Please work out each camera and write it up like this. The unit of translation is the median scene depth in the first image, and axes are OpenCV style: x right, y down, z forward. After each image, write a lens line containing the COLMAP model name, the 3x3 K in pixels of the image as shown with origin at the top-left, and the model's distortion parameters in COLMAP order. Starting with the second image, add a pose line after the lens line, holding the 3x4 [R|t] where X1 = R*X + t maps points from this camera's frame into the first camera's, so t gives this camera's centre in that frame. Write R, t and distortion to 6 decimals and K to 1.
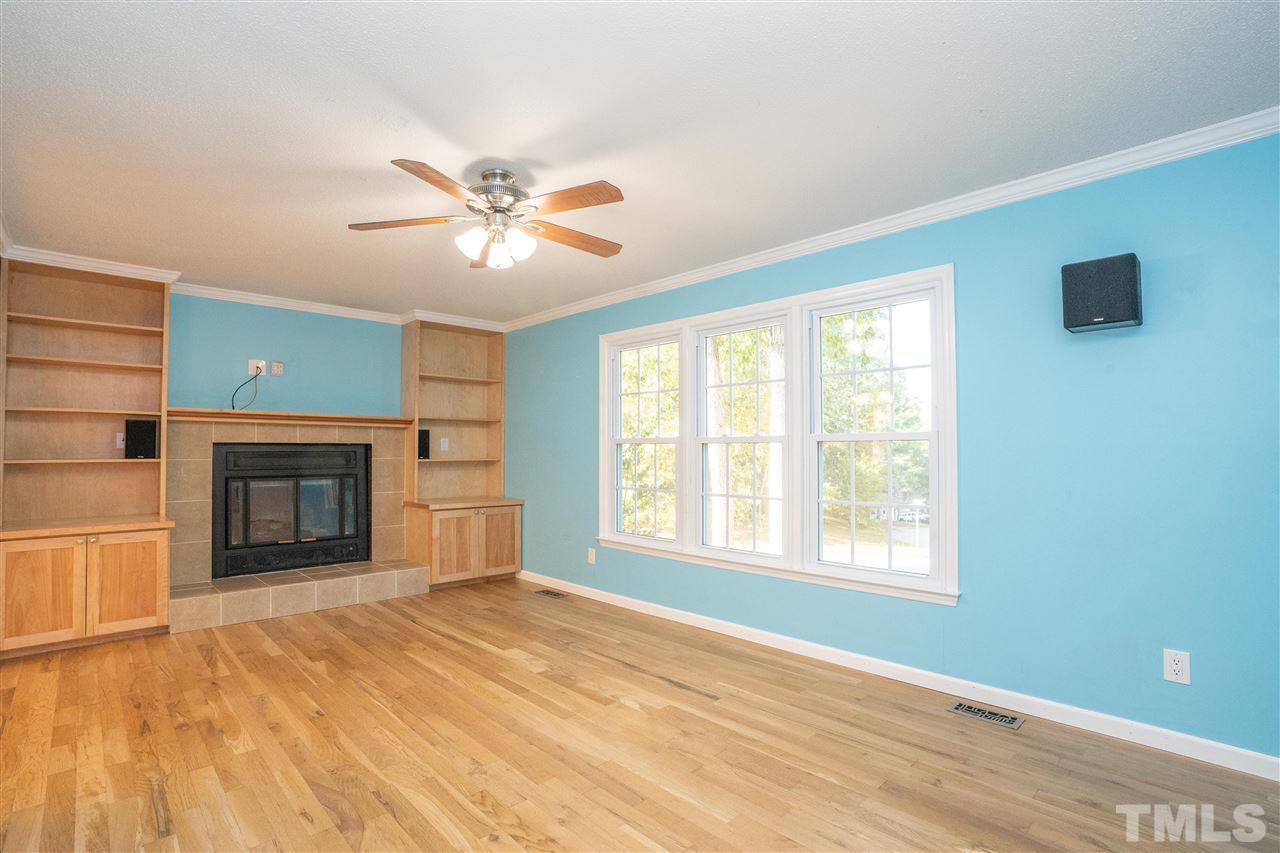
lens RADIAL K [[599.0, 0, 634.4], [0, 599.0, 439.0], [0, 0, 1]] dist [-0.065351, 0.023212]
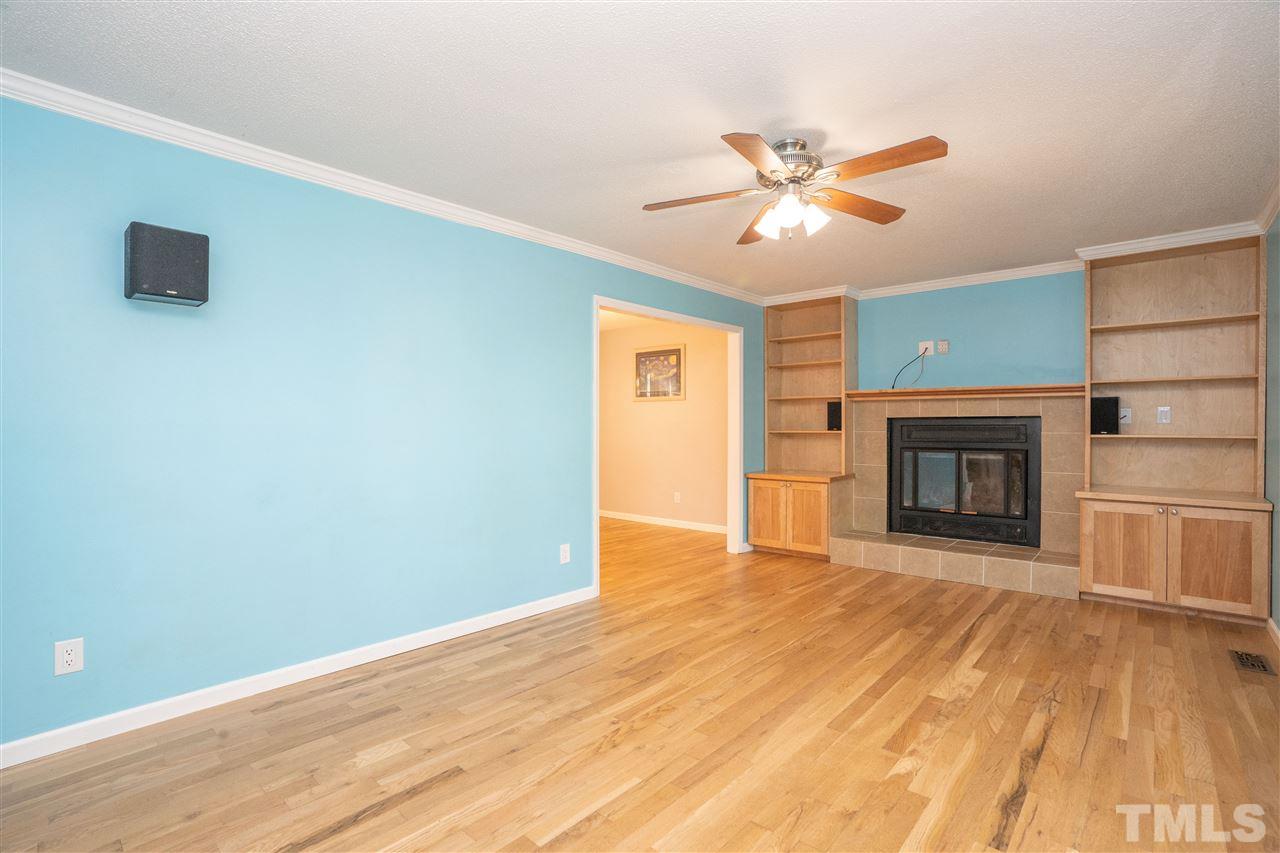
lens RADIAL K [[597.1, 0, 641.6], [0, 597.1, 428.5], [0, 0, 1]] dist [-0.066757, 0.027225]
pose [[0.081664, 0.005112, -0.996647, 0.467598], [0.020426, 0.999768, 0.006801, 0.010656], [0.996451, -0.020913, 0.081541, 0.425041]]
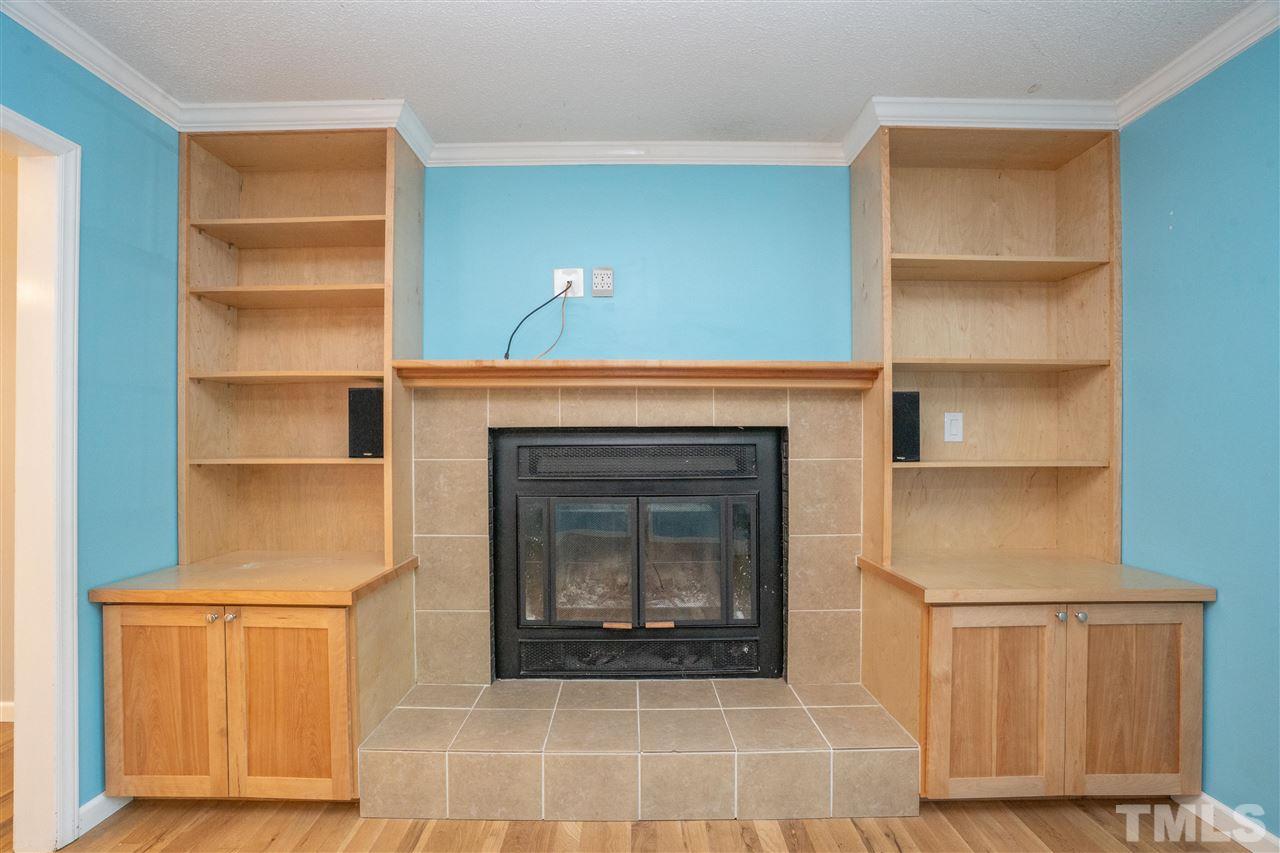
lens RADIAL K [[599.0, 0, 634.4], [0, 599.0, 439.0], [0, 0, 1]] dist [-0.065351, 0.023212]
pose [[0.725546, -0.004383, -0.688160, -0.270247], [0.015115, 0.999840, 0.009568, 0.014075], [0.688008, -0.017343, 0.725496, 0.740411]]
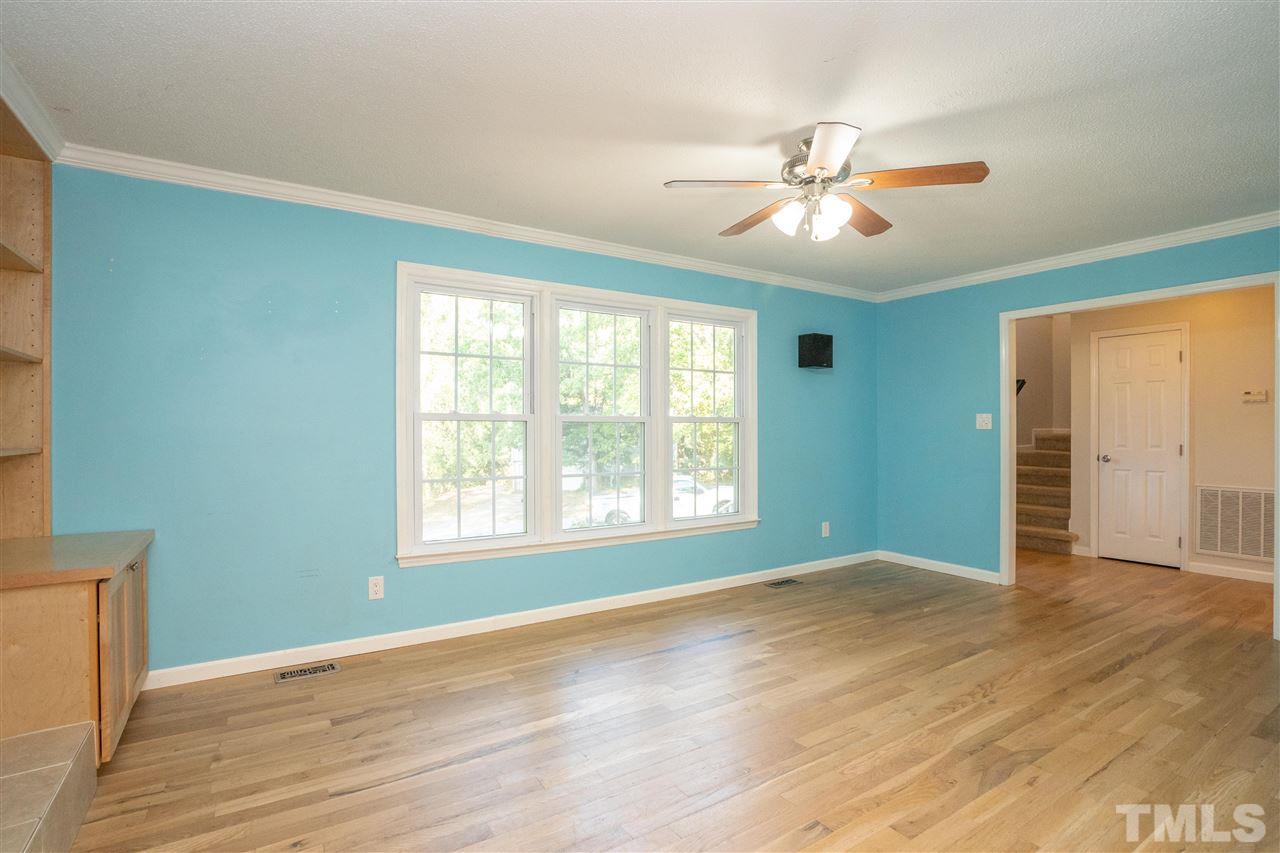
lens RADIAL K [[622.1, 0, 640.0], [0, 622.1, 426.5], [0, 0, 1]] dist [-0.068059, 0.026801]
pose [[0.183946, 0.007929, 0.982904, -0.812066], [-0.019151, 0.999807, -0.004481, 0.016860], [-0.982750, -0.018000, 0.184062, 0.695828]]
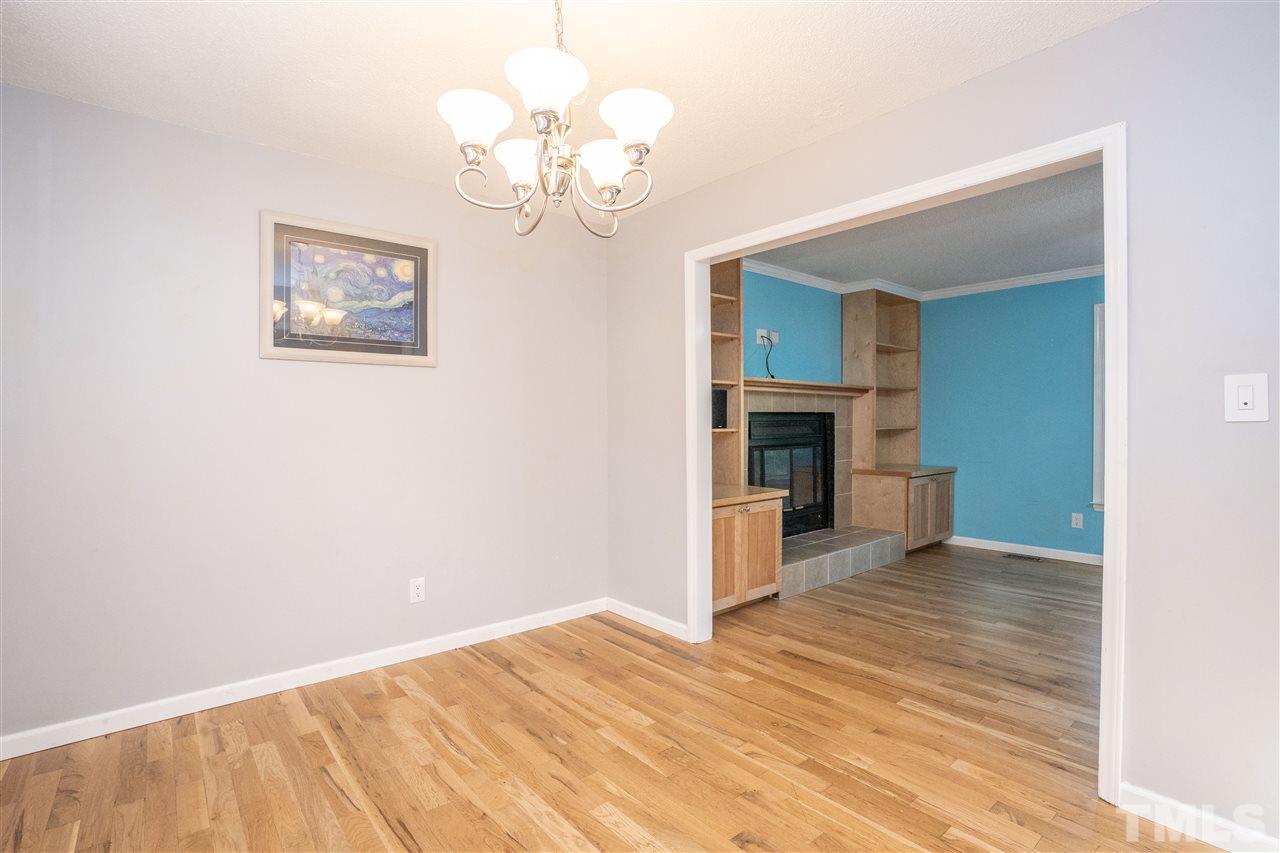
lens RADIAL K [[607.1, 0, 640.0], [0, 607.1, 426.5], [0, 0, 1]] dist [-0.059341, 0.024369]
pose [[0.998444, -0.002657, -0.055698, -0.906454], [0.004481, 0.999457, 0.032655, -0.004446], [0.055581, -0.032854, 0.997914, -0.061575]]
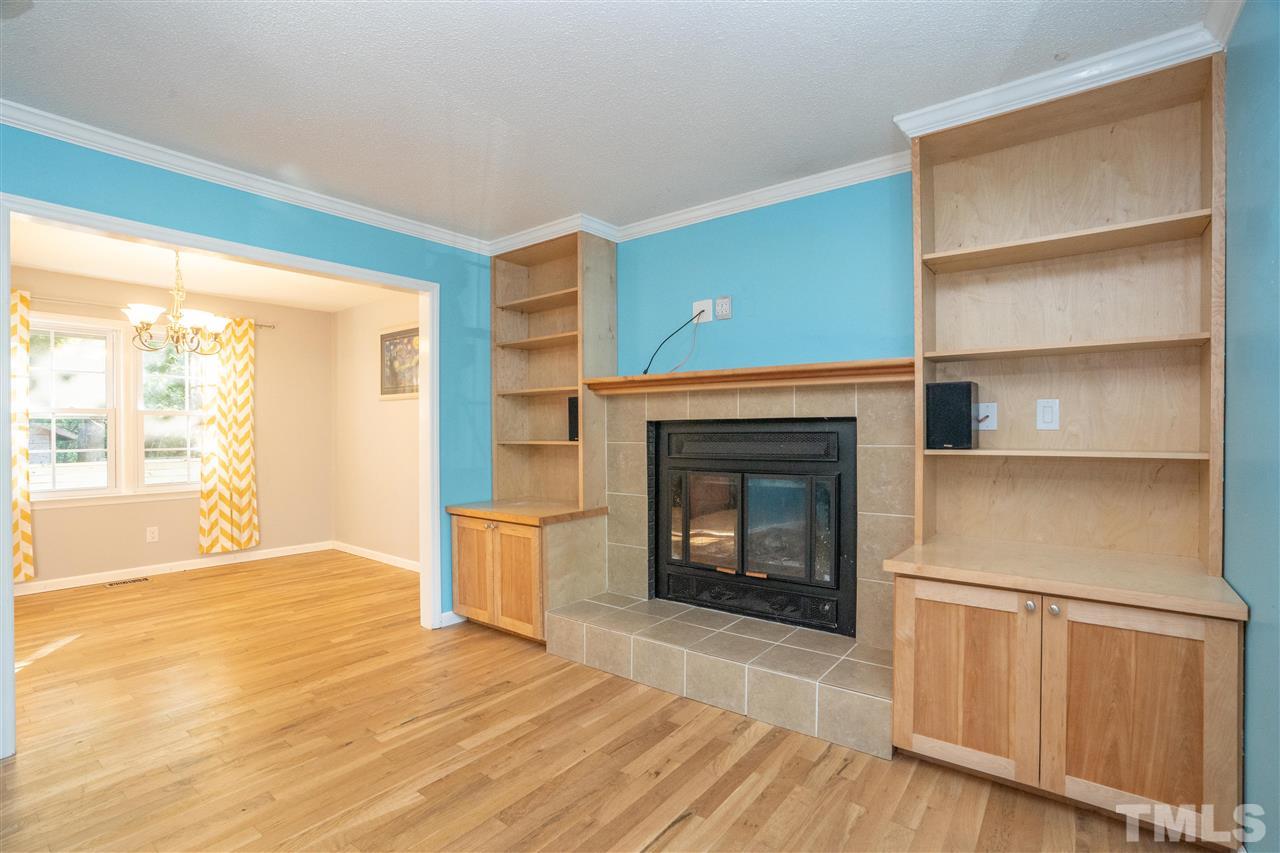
lens RADIAL K [[595.9, 0, 634.4], [0, 595.9, 434.0], [0, 0, 1]] dist [-0.077294, 0.030750]
pose [[0.147422, 0.005948, -0.989056, 0.047280], [0.023914, 0.999668, 0.009577, 0.016780], [0.988784, -0.025064, 0.147231, 0.922864]]
